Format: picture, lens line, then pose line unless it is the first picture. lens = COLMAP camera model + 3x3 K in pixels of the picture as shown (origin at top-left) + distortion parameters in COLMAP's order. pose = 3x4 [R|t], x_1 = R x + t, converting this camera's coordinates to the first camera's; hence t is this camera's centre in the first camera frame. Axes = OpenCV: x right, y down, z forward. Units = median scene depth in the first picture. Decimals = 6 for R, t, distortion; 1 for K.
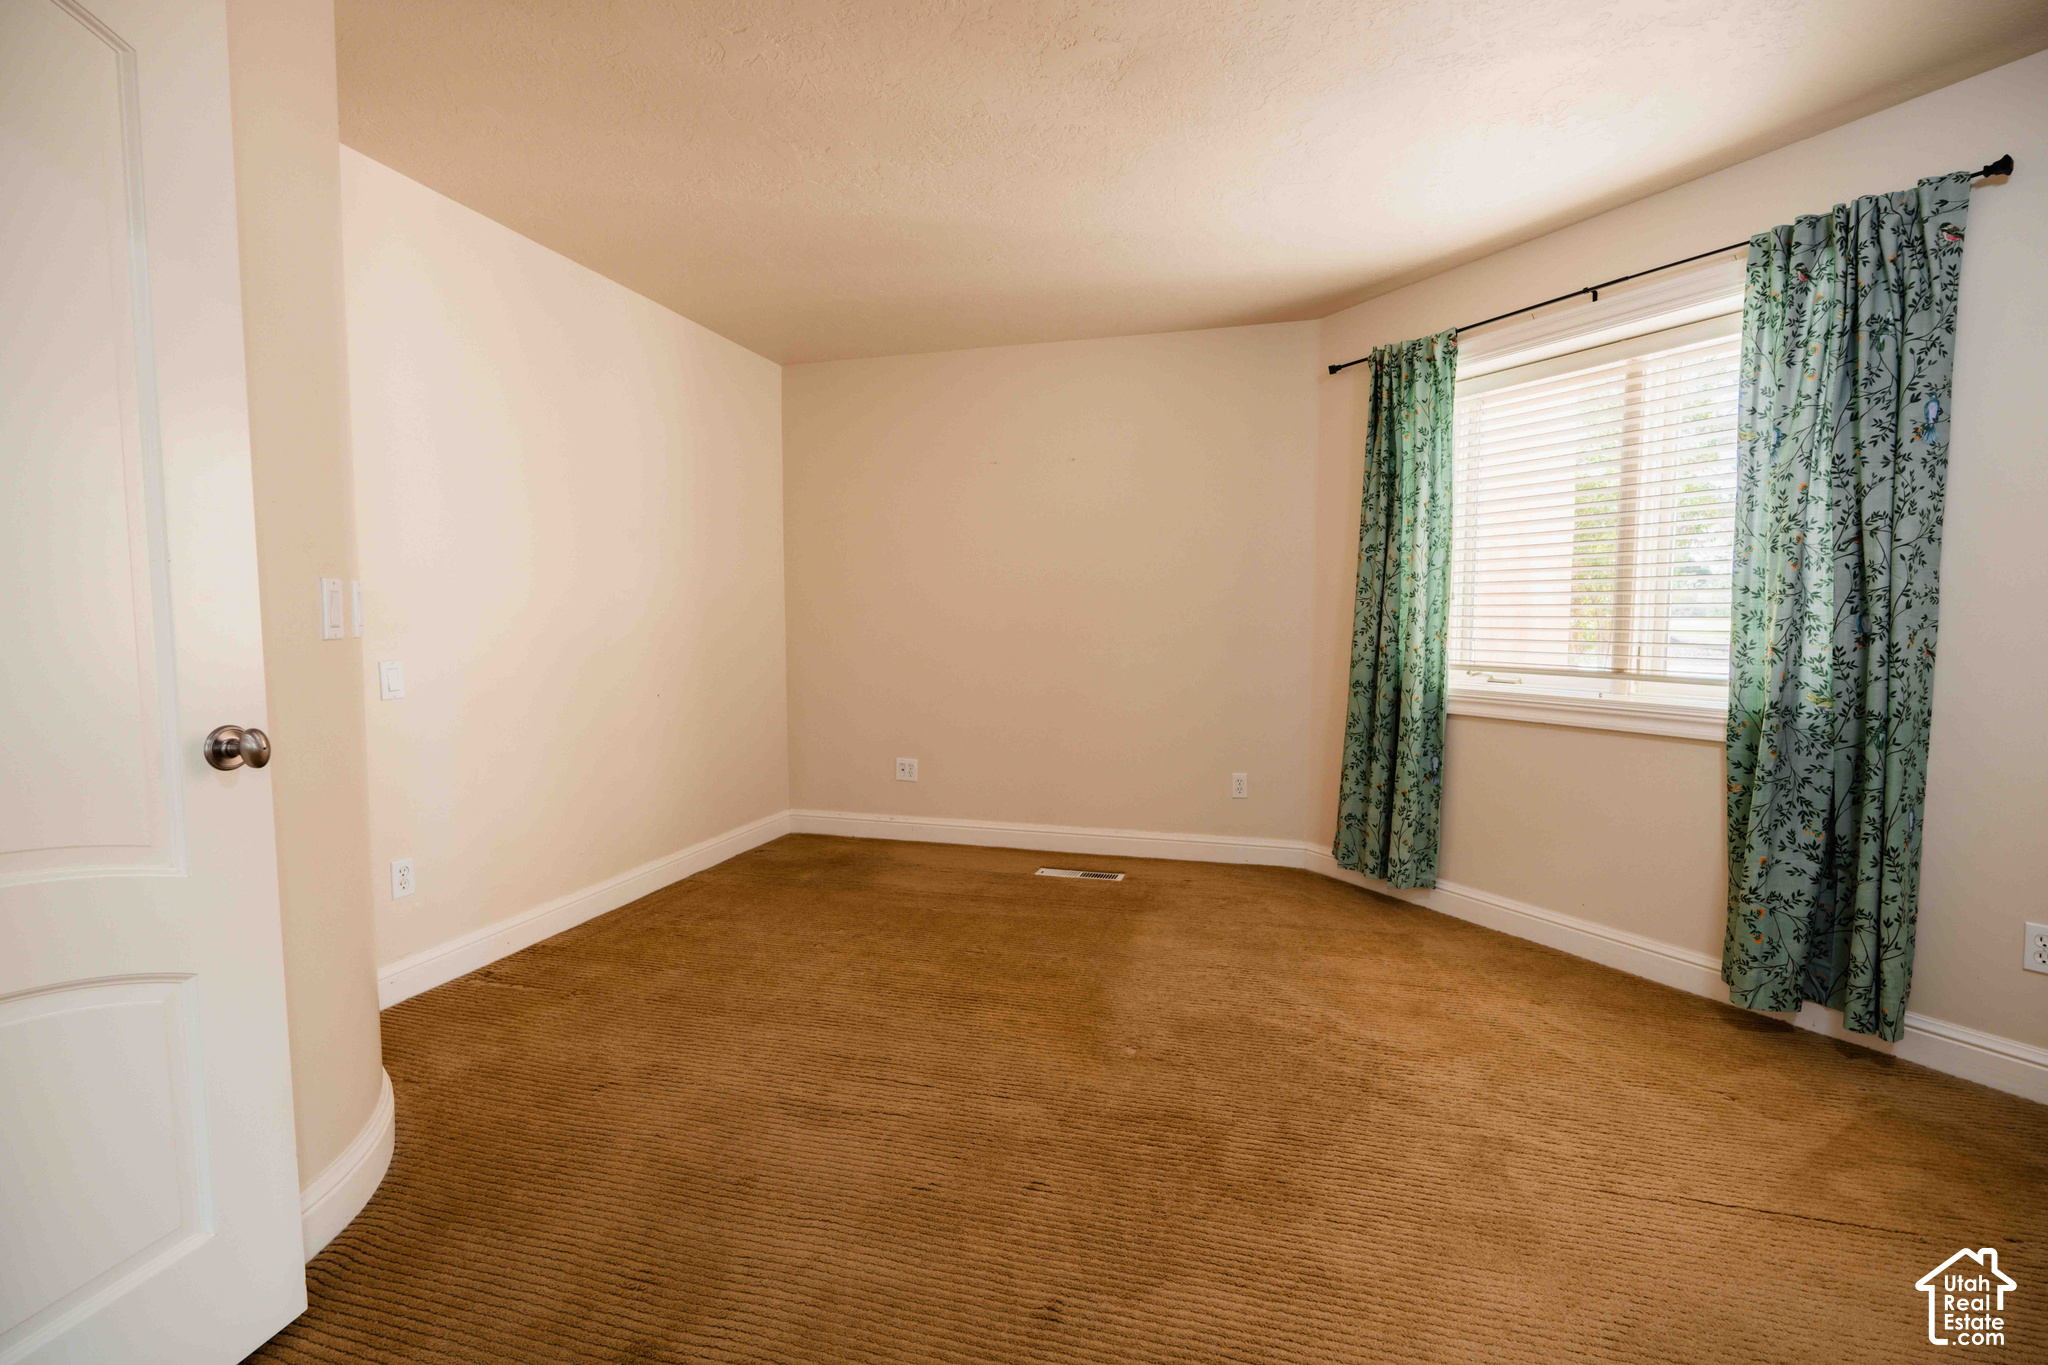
lens RADIAL K [[888.9, 0, 1024.0], [0, 888.9, 682.5], [0, 0, 1]] dist [-0.002429, -0.000125]
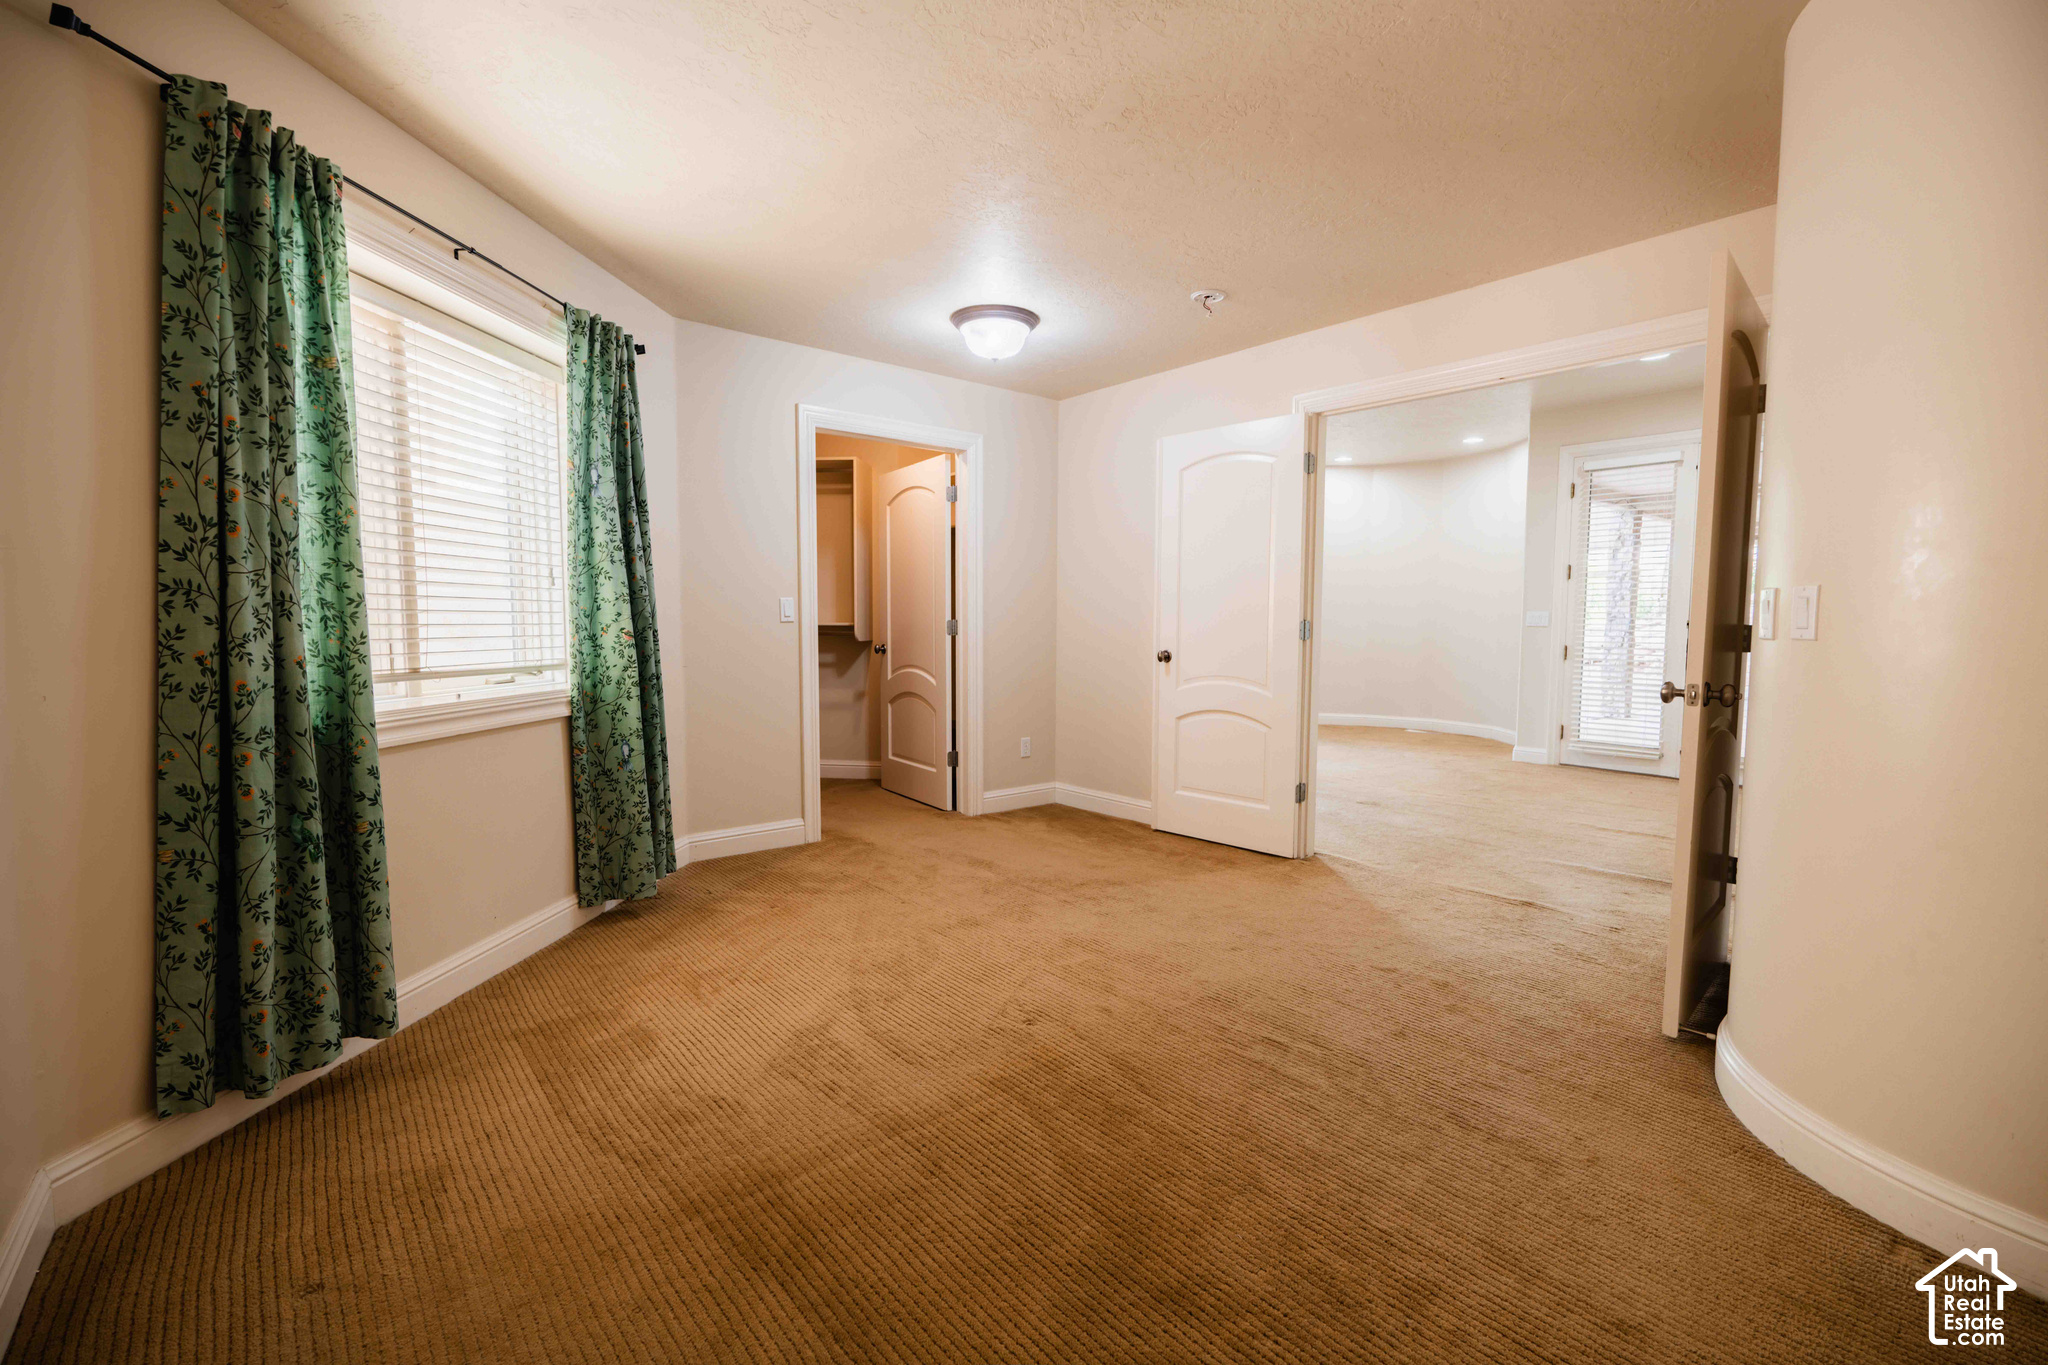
lens RADIAL K [[888.9, 0, 1024.0], [0, 888.9, 682.5], [0, 0, 1]] dist [-0.002429, -0.000125]
pose [[-0.818207, -0.041417, 0.573430, -0.366265], [0.040036, 0.990876, 0.128693, -0.098219], [-0.573528, 0.128255, -0.809083, 1.467741]]
